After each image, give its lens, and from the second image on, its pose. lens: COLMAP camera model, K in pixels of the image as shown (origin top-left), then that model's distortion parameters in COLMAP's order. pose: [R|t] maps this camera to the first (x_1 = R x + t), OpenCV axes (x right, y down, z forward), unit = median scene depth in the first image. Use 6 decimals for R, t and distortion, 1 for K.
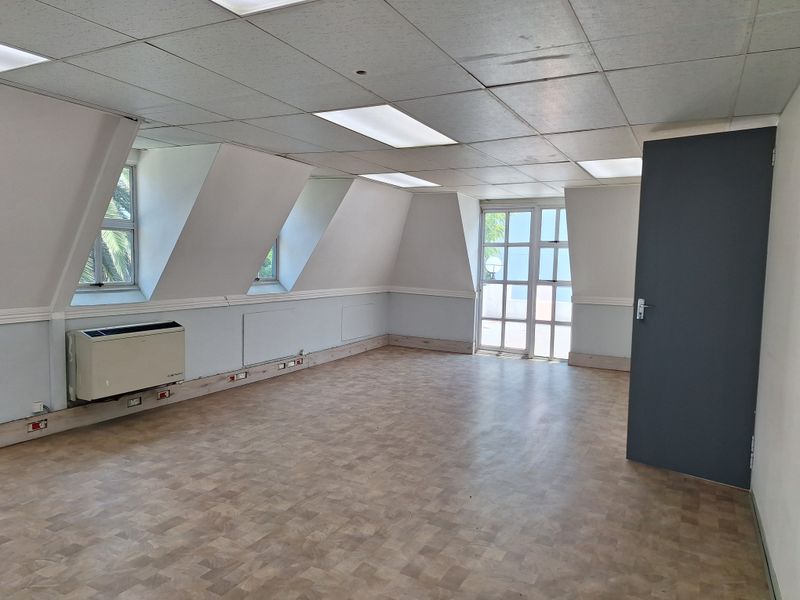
lens RADIAL K [[551.1, 0, 415.2], [0, 551.1, 300.0], [0, 0, 1]] dist [0.072715, -0.092002]
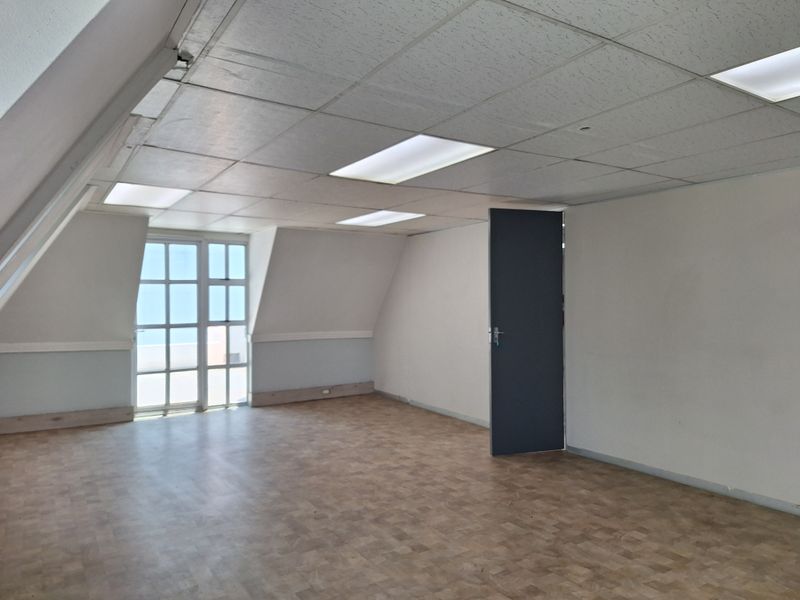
lens RADIAL K [[551.1, 0, 415.2], [0, 551.1, 300.0], [0, 0, 1]] dist [0.072715, -0.092002]
pose [[0.496750, -0.026703, 0.867483, -0.722660], [0.078860, 0.996781, -0.014474, -0.056114], [-0.864303, 0.075599, 0.497257, 0.468884]]
